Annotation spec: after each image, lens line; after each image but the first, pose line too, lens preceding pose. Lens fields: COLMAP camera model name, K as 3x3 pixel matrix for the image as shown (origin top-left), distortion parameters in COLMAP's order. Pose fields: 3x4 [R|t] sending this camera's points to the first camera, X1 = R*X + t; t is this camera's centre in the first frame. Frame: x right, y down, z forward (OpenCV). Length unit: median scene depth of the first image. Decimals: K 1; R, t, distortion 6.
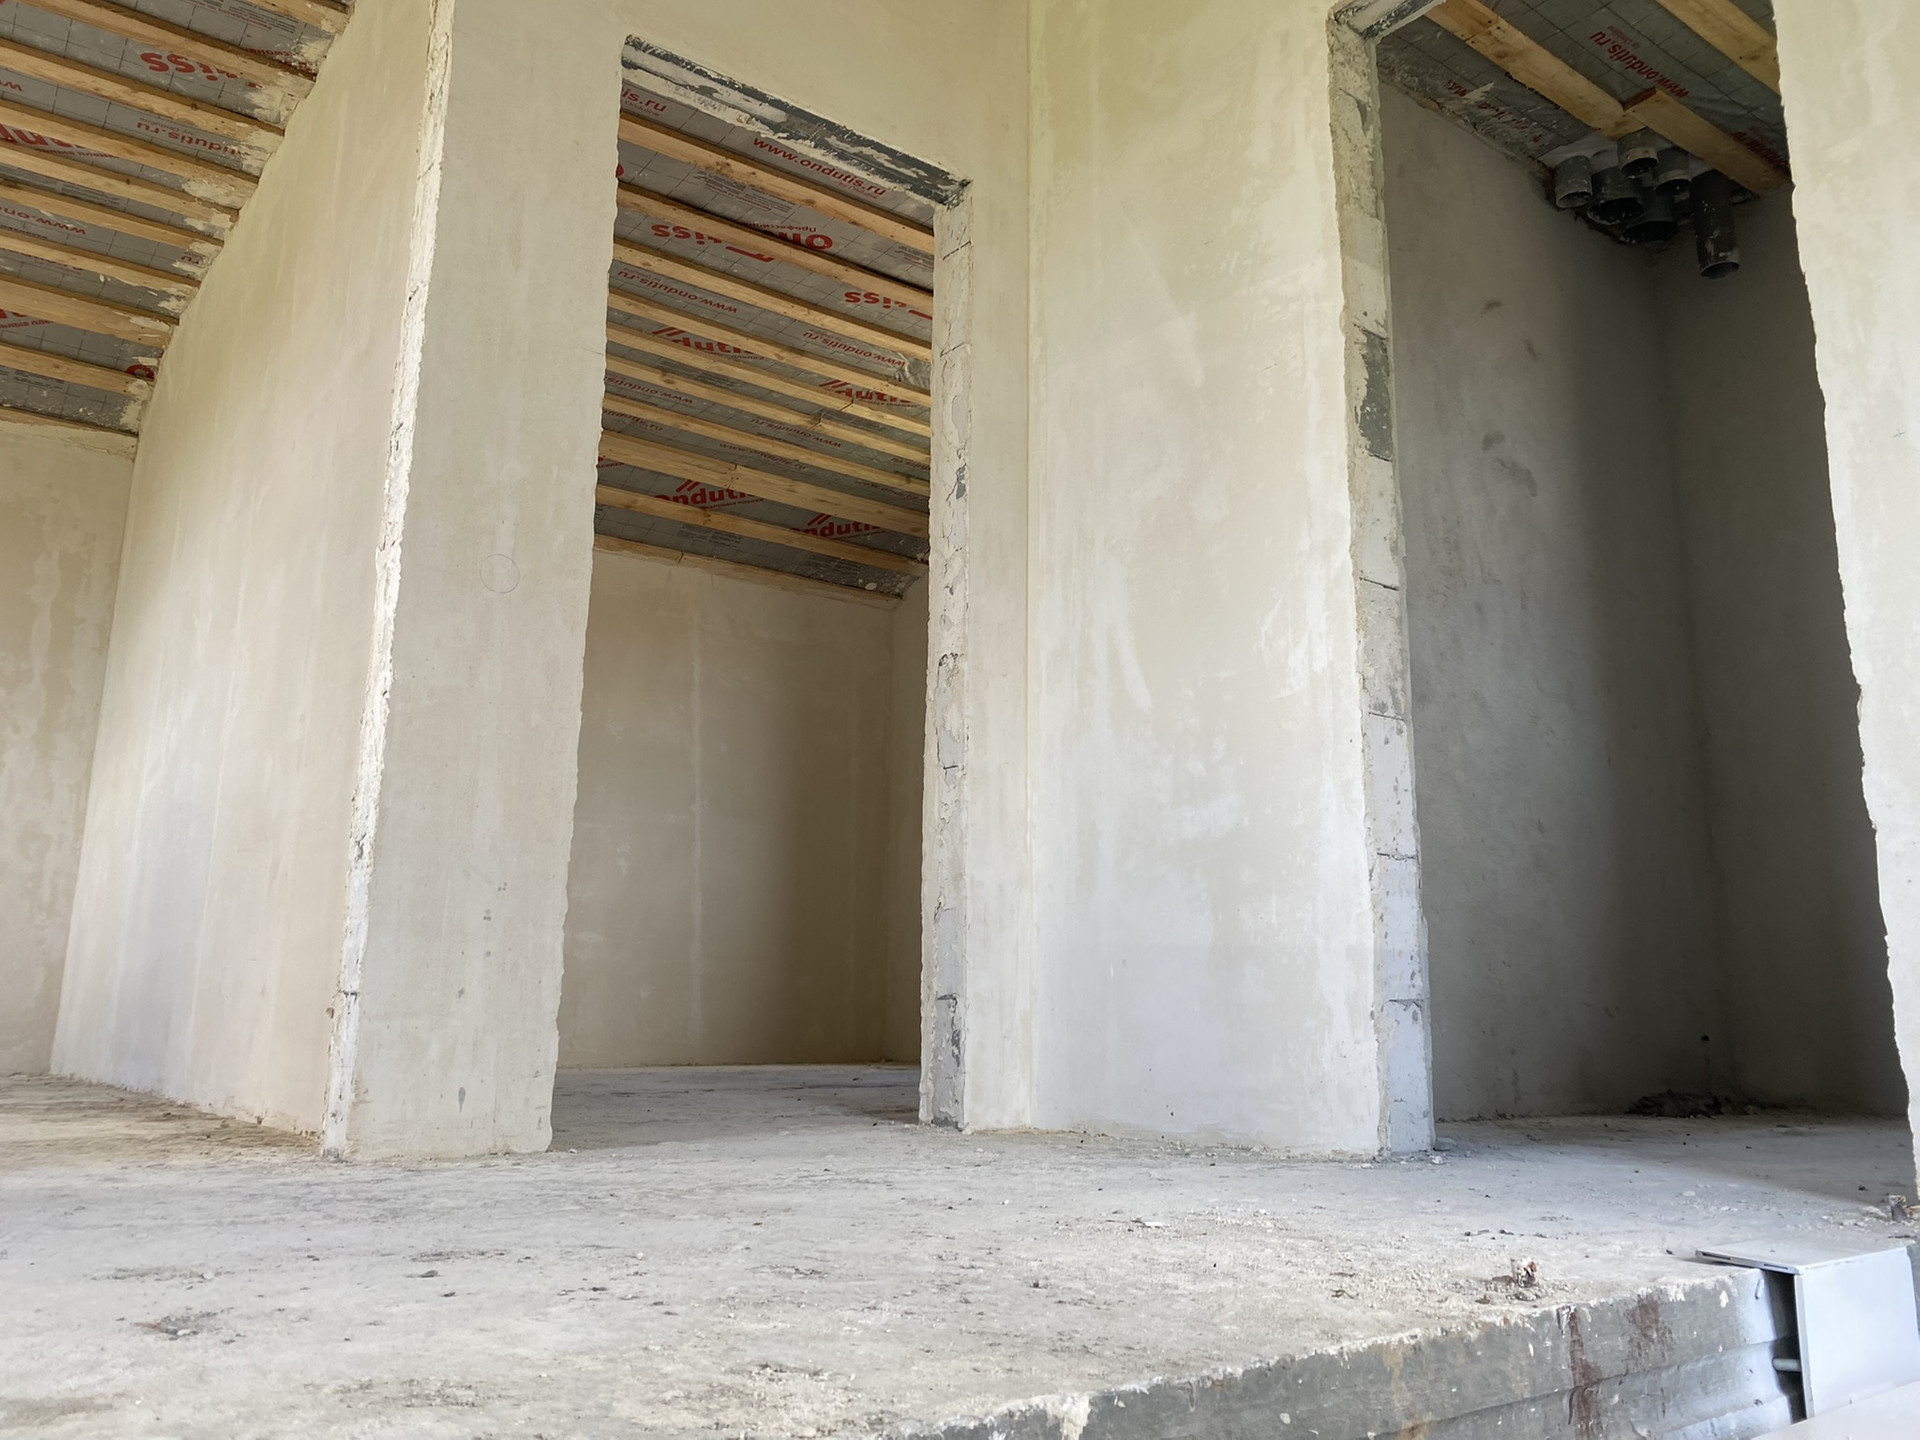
lens RADIAL K [[1426.6, 0, 967.4], [0, 1426.6, 715.1], [0, 0, 1]] dist [0.055222, -0.048665]
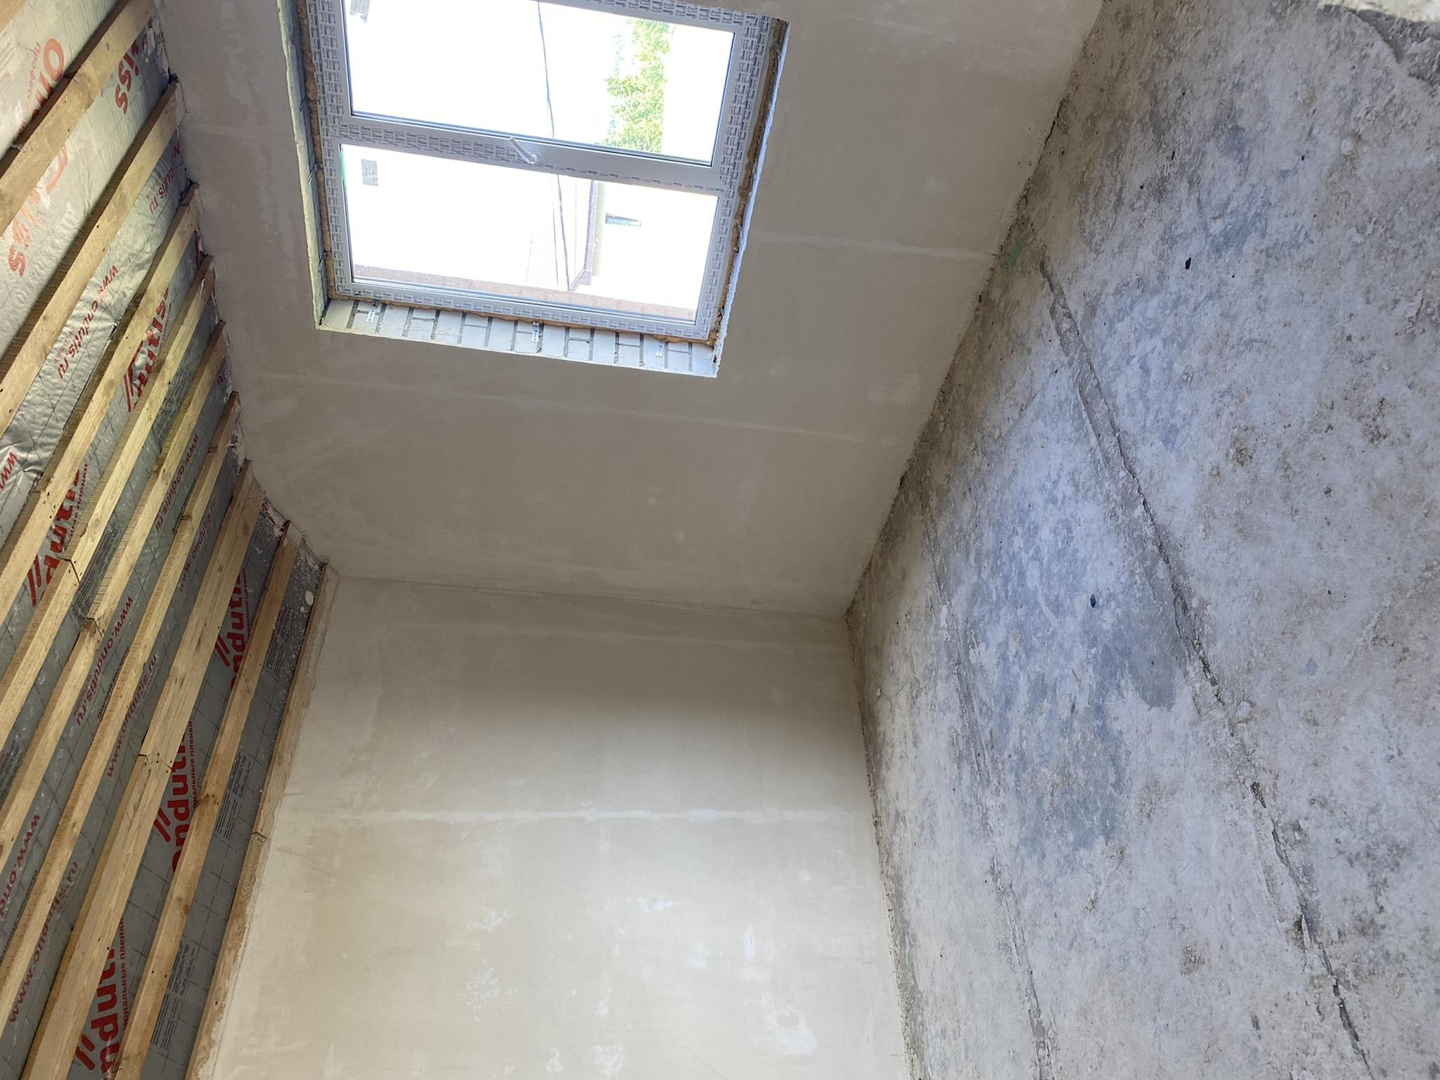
lens RADIAL K [[1080.5, 0, 722.5], [0, 1080.5, 544.7], [0, 0, 1]] dist [0.003151, -0.003995]
pose [[0.070974, -0.994252, 0.080157, -0.088208], [0.931855, 0.094756, 0.350238, -0.112695], [-0.355821, 0.049837, 0.933224, 0.431931]]
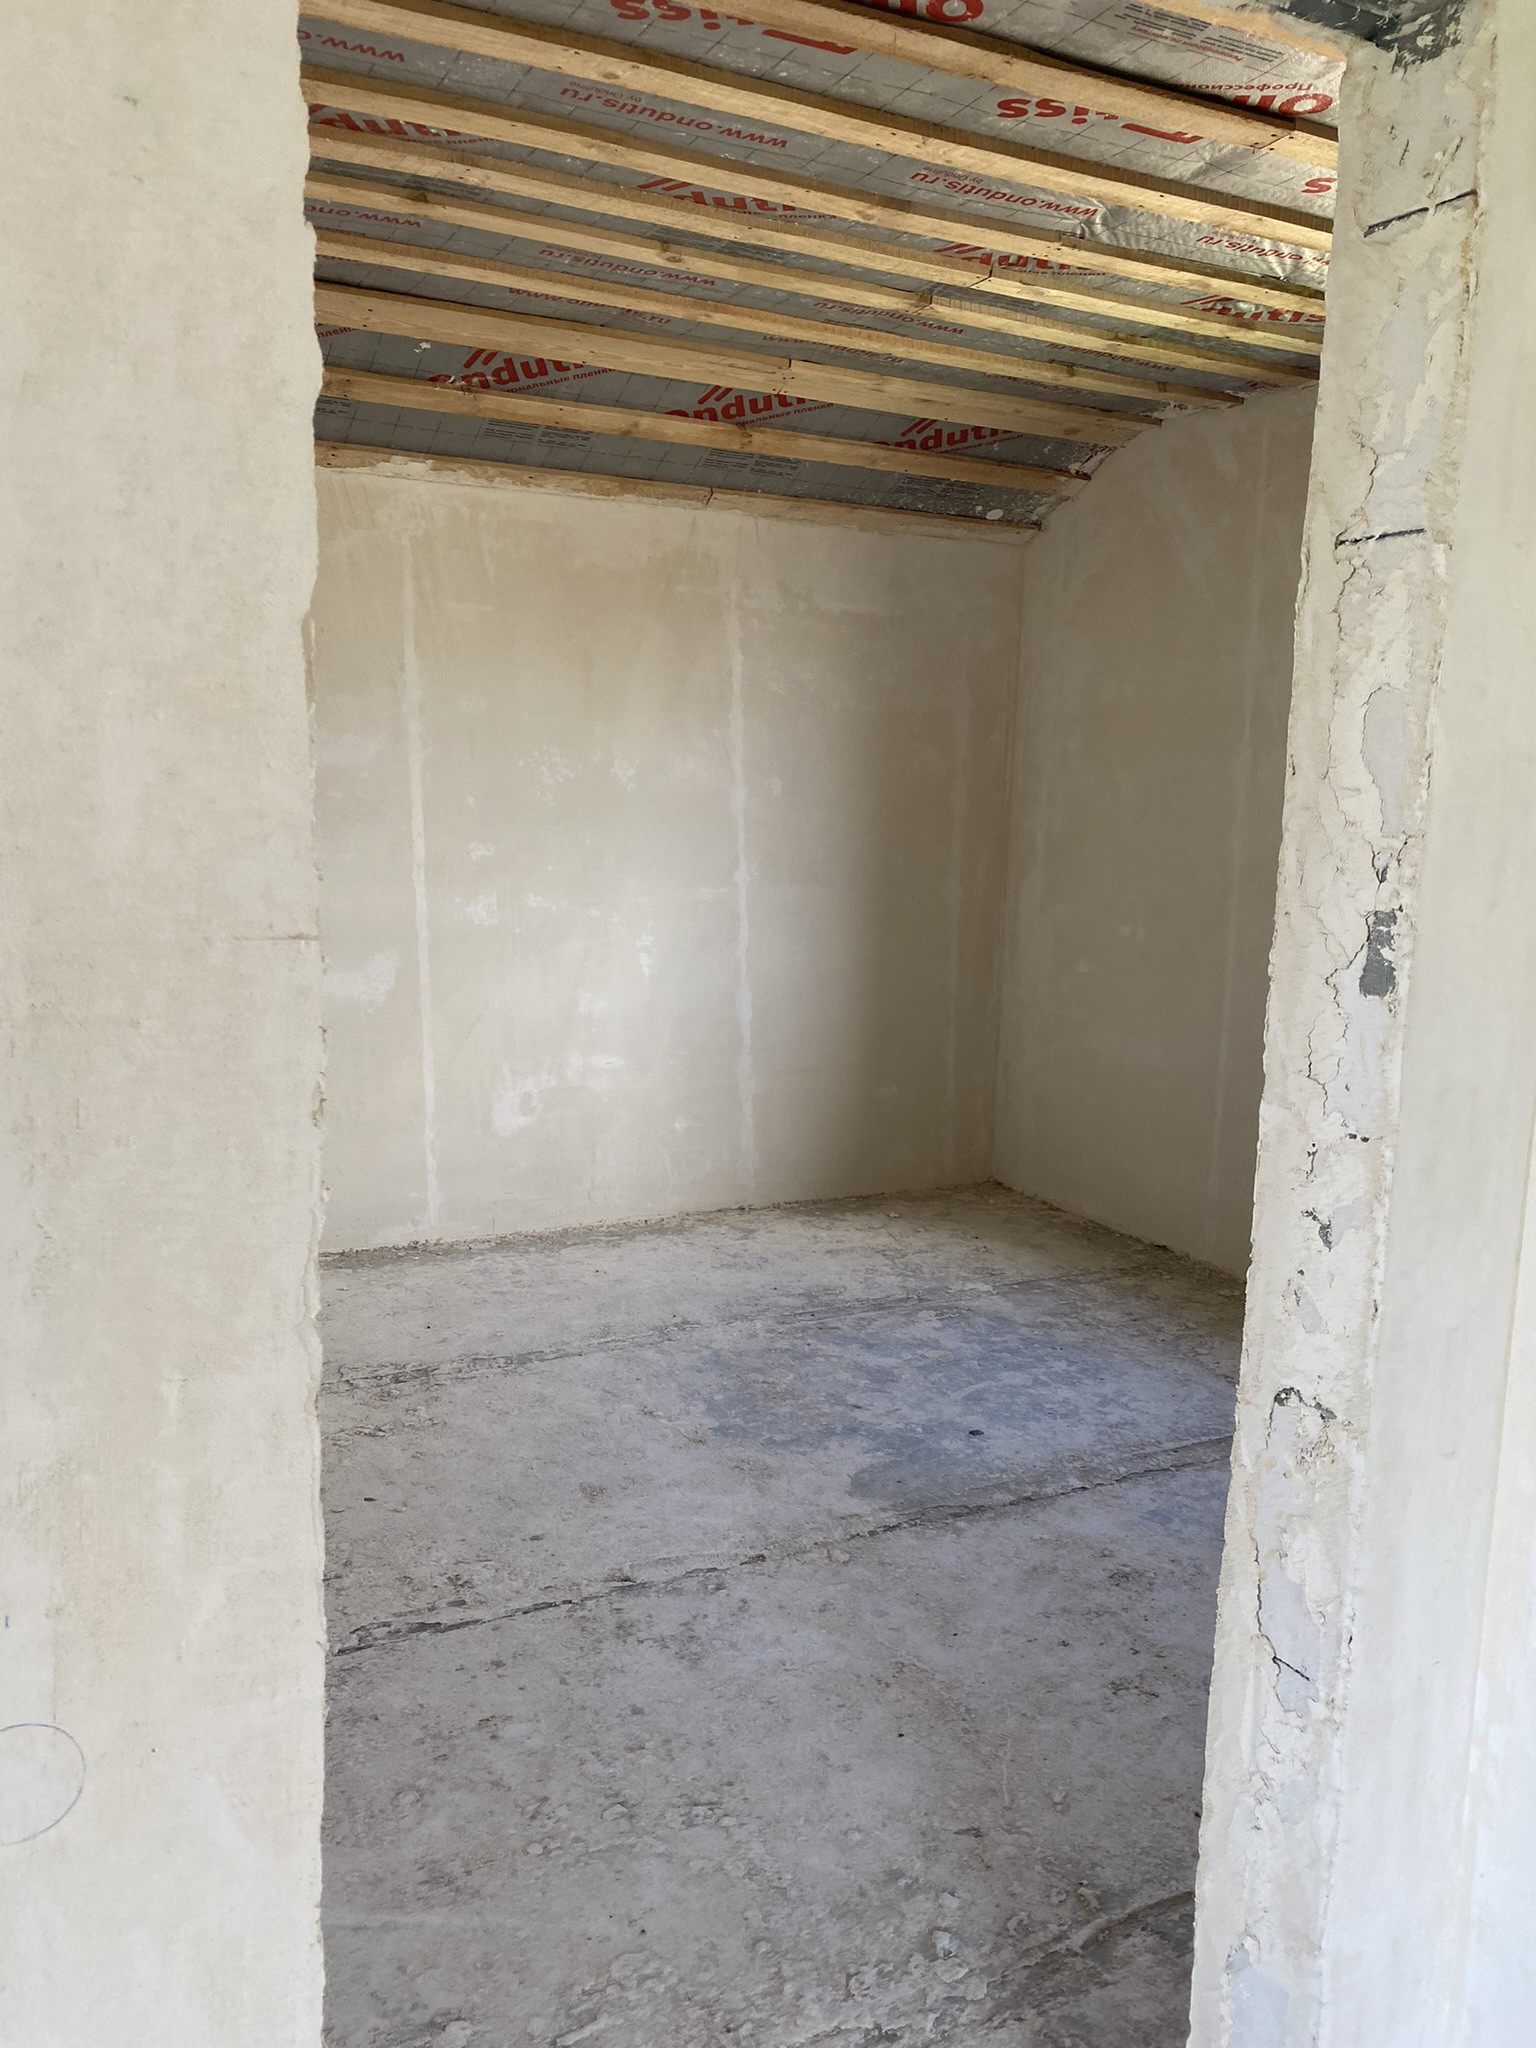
lens RADIAL K [[1536.7, 0, 753.9], [0, 1536.7, 1034.7], [0, 0, 1]] dist [0.003151, -0.003995]
pose [[0.982377, 0.047103, -0.180875, -0.046570], [0.019807, 0.936038, 0.351342, -0.147381], [0.185855, -0.348733, 0.918609, 0.308151]]
